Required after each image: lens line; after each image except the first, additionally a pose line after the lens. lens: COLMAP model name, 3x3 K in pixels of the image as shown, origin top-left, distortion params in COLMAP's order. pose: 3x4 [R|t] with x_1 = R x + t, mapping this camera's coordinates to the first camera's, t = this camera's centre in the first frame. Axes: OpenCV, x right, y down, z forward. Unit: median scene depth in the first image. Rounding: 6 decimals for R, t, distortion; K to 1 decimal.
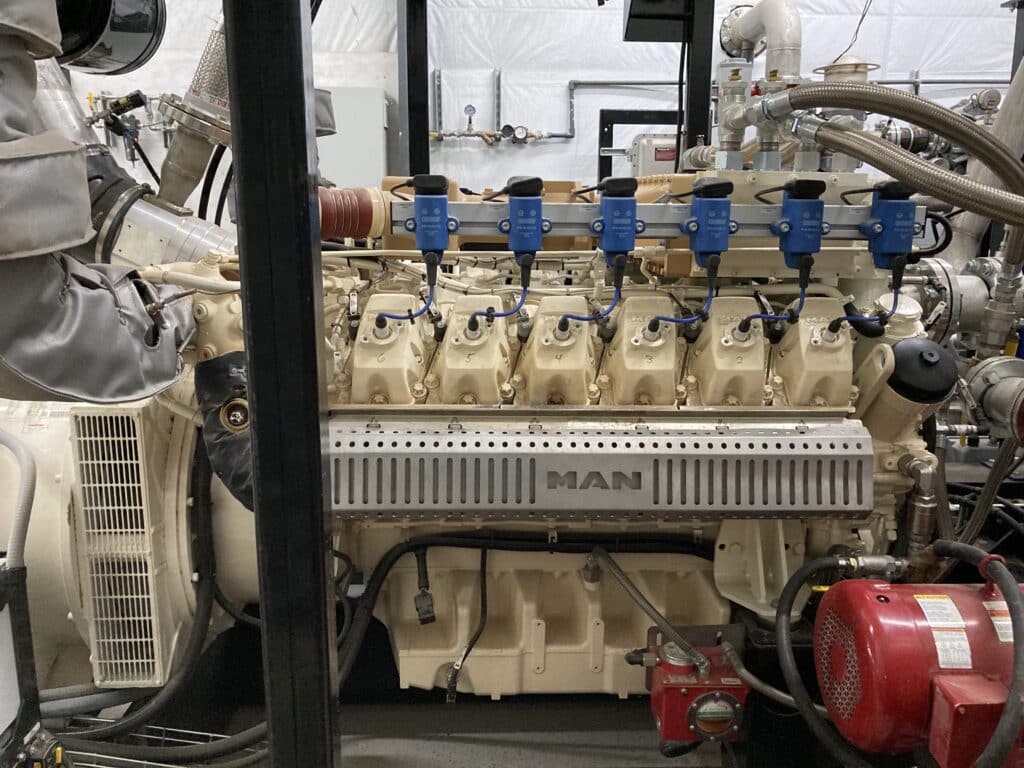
lens RADIAL K [[839.6, 0, 509.9], [0, 839.6, 366.7], [0, 0, 1]] dist [0.033119, -0.041371]
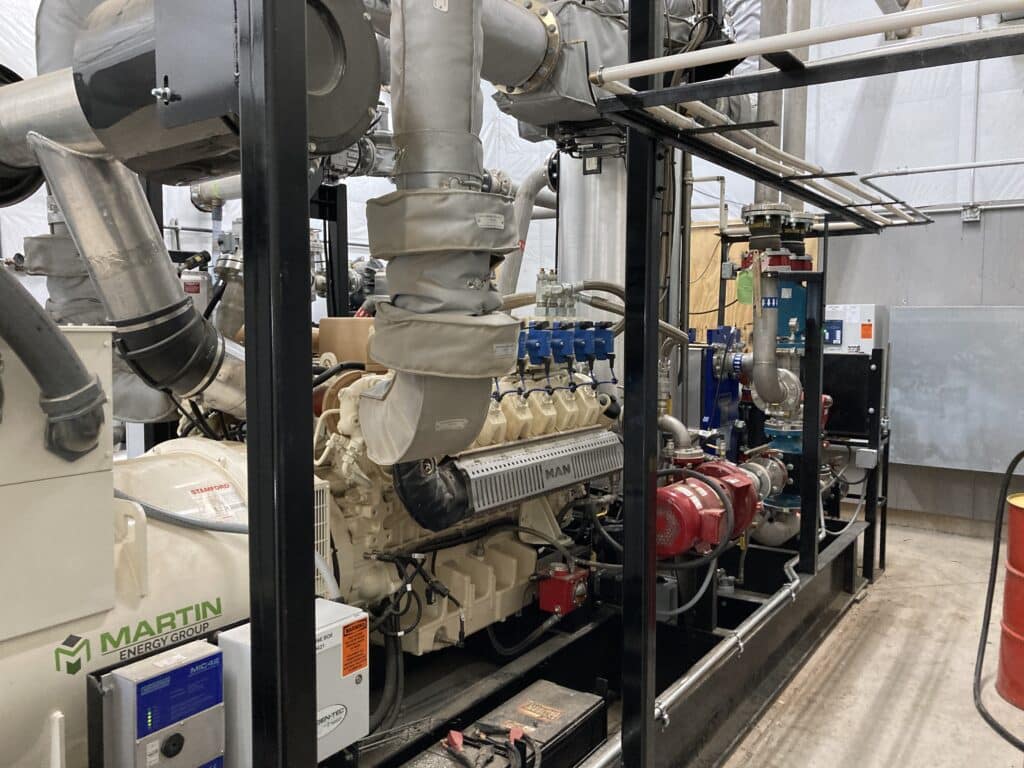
lens RADIAL K [[843.0, 0, 507.8], [0, 843.0, 369.5], [0, 0, 1]] dist [-0.024881, 0.067079]
pose [[0.589829, -0.052336, 0.805830, -1.262924], [0.160152, 0.985657, -0.053209, -0.011829], [-0.791488, 0.160440, 0.589751, -0.078646]]
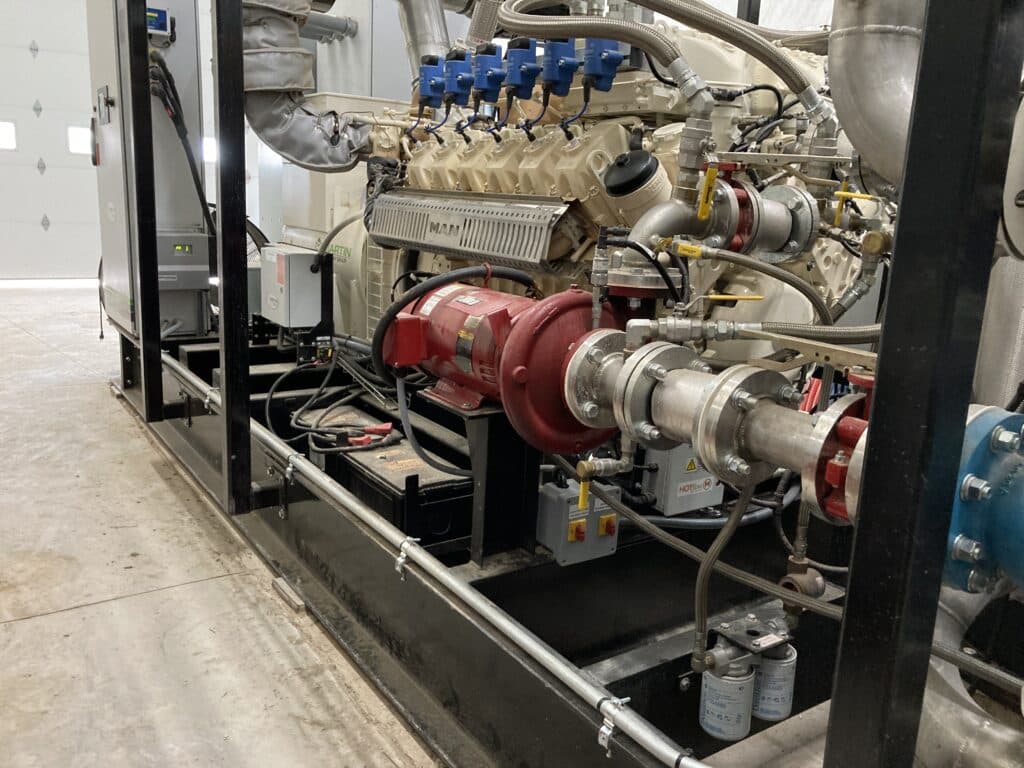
lens RADIAL K [[839.6, 0, 509.9], [0, 839.6, 366.7], [0, 0, 1]] dist [0.033119, -0.041371]
pose [[0.533466, 0.187059, -0.824878, 1.326469], [-0.208587, 0.974213, 0.086027, 0.192292], [0.819699, 0.126166, 0.558727, 0.167238]]
